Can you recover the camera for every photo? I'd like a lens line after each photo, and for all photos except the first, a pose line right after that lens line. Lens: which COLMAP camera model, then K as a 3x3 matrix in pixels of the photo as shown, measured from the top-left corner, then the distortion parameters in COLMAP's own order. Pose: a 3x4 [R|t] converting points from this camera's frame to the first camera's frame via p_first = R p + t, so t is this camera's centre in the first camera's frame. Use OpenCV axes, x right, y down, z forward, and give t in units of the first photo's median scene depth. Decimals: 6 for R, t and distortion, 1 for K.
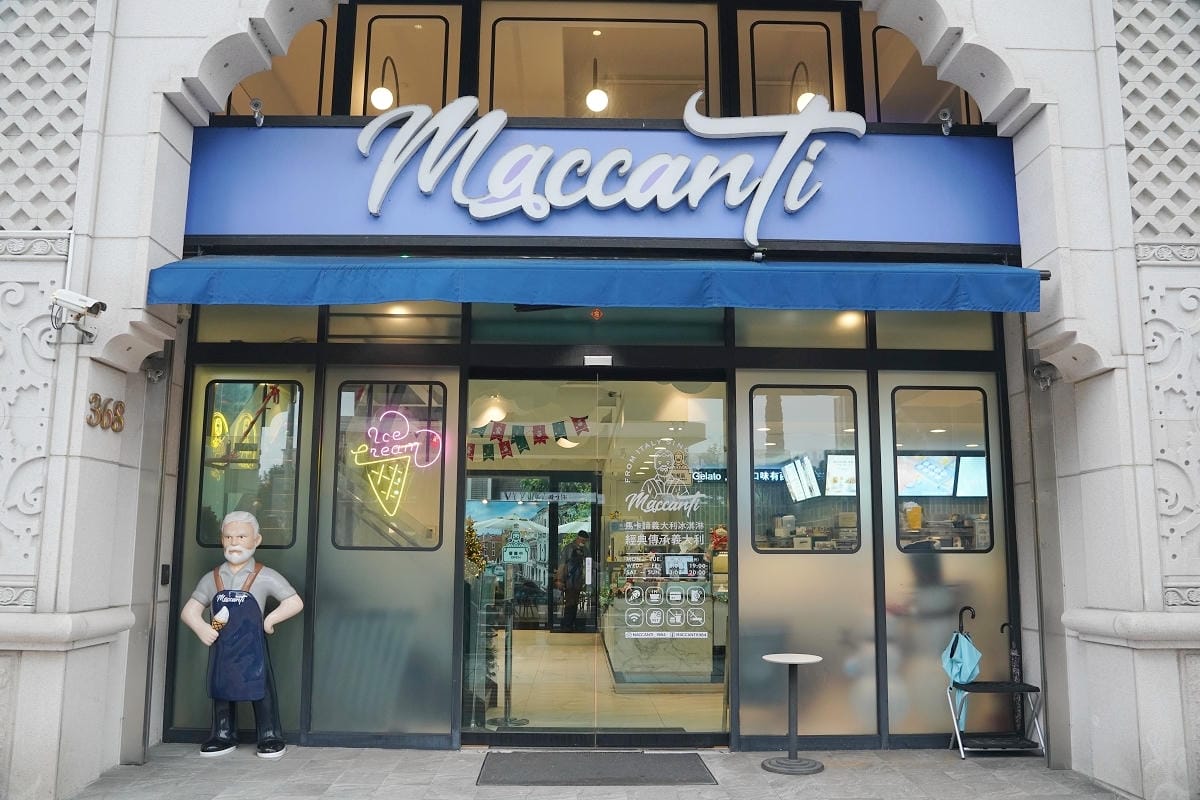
lens RADIAL K [[958.1, 0, 599.9], [0, 958.1, 400.3], [0, 0, 1]] dist [-0.048091, -0.000342]
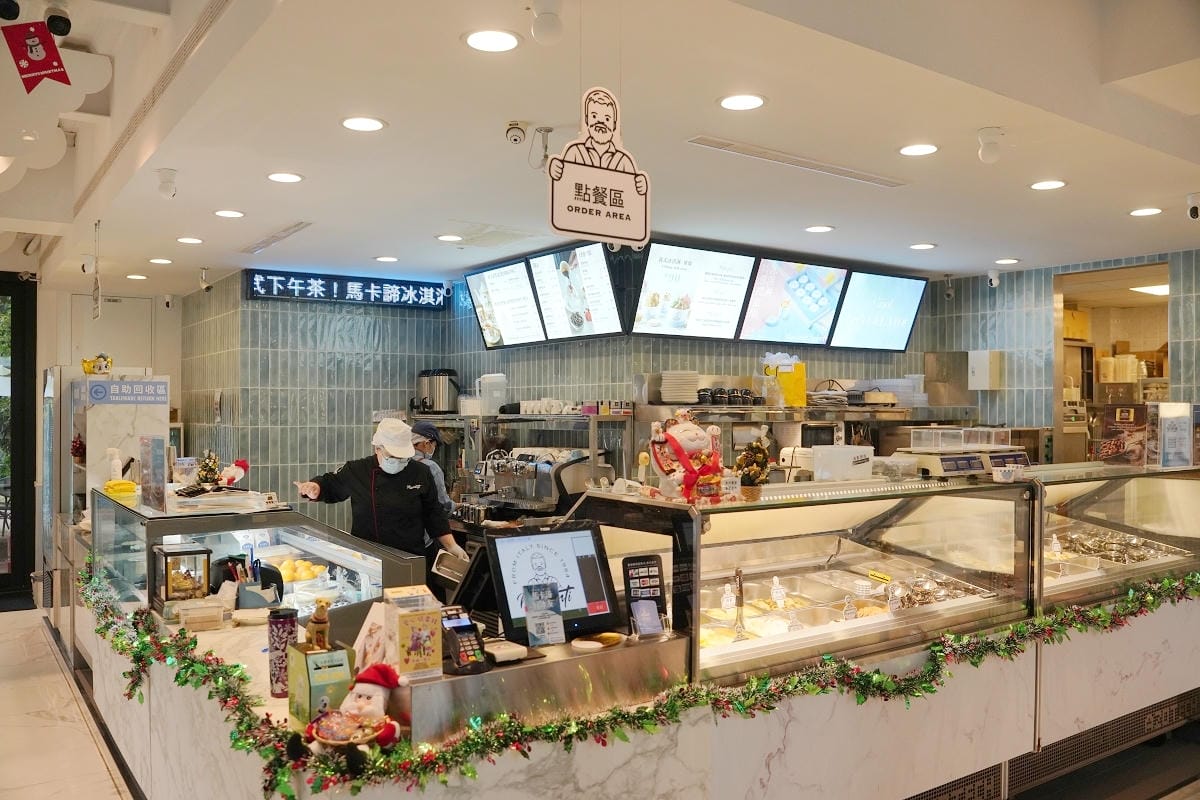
lens RADIAL K [[958.1, 0, 599.5], [0, 958.1, 404.8], [0, 0, 1]] dist [-0.048091, -0.000342]
pose [[0.830829, 0.002643, 0.556521, -0.035159], [-0.088687, 0.987839, 0.127708, 0.076813], [-0.549415, -0.155460, 0.820960, 0.624626]]
